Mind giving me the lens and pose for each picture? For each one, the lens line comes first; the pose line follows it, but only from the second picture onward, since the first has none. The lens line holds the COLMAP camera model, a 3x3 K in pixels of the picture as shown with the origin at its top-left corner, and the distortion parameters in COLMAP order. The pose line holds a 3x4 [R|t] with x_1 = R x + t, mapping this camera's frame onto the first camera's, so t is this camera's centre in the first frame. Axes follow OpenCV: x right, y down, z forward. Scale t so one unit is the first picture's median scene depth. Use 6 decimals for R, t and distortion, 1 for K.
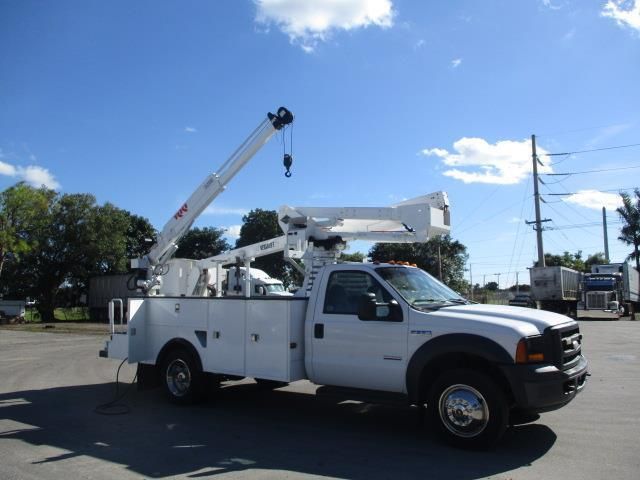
lens RADIAL K [[528.9, 0, 323.0], [0, 528.9, 242.4], [0, 0, 1]] dist [-0.027613, -0.002743]
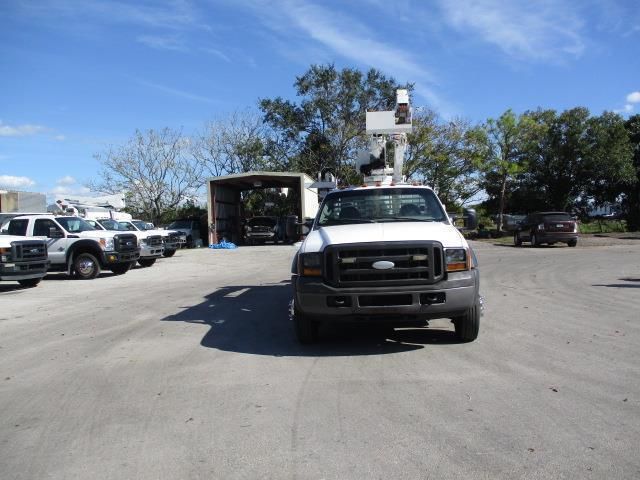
lens RADIAL K [[530.9, 0, 295.7], [0, 530.9, 240.2], [0, 0, 1]] dist [-0.042982, 0.000453]
pose [[0.466202, 0.015403, -0.884544, 0.894152], [0.121250, 0.989301, 0.081133, 0.048860], [0.876330, -0.145075, 0.459346, 0.324785]]
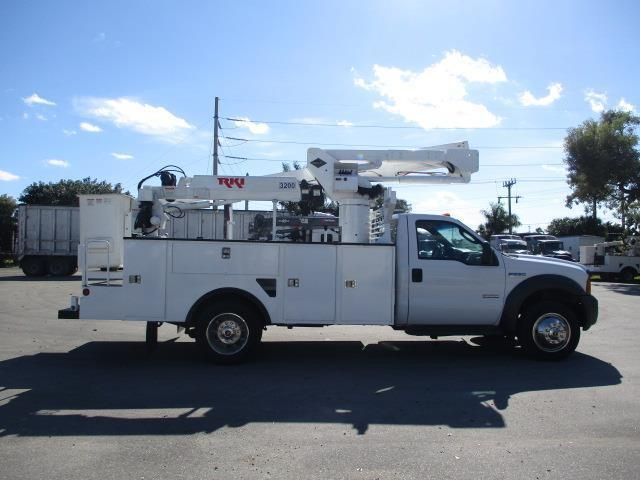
lens RADIAL K [[528.9, 0, 323.0], [0, 528.9, 242.4], [0, 0, 1]] dist [-0.027613, -0.002743]
pose [[0.768968, 0.029580, 0.638602, -0.712391], [-0.084185, 0.994915, 0.055287, 0.049061], [-0.633720, -0.096275, 0.767548, 0.260040]]
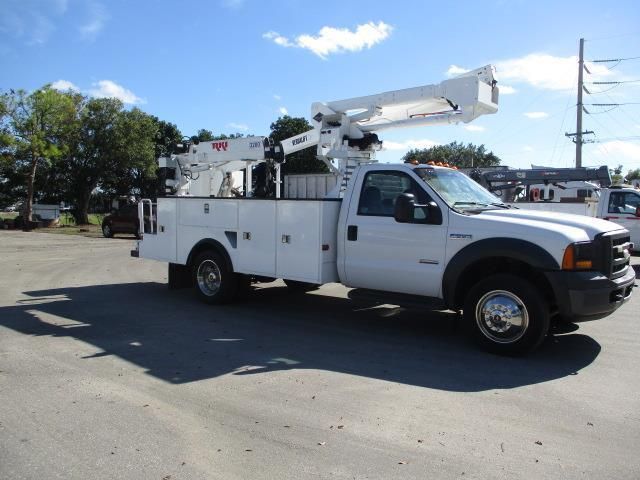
lens RADIAL K [[528.9, 0, 323.0], [0, 528.9, 242.4], [0, 0, 1]] dist [-0.027613, -0.002743]
pose [[0.998430, 0.023830, -0.050697, -0.010084], [-0.015050, 0.985841, 0.167008, 0.020433], [0.053958, -0.165983, 0.984651, 0.038189]]
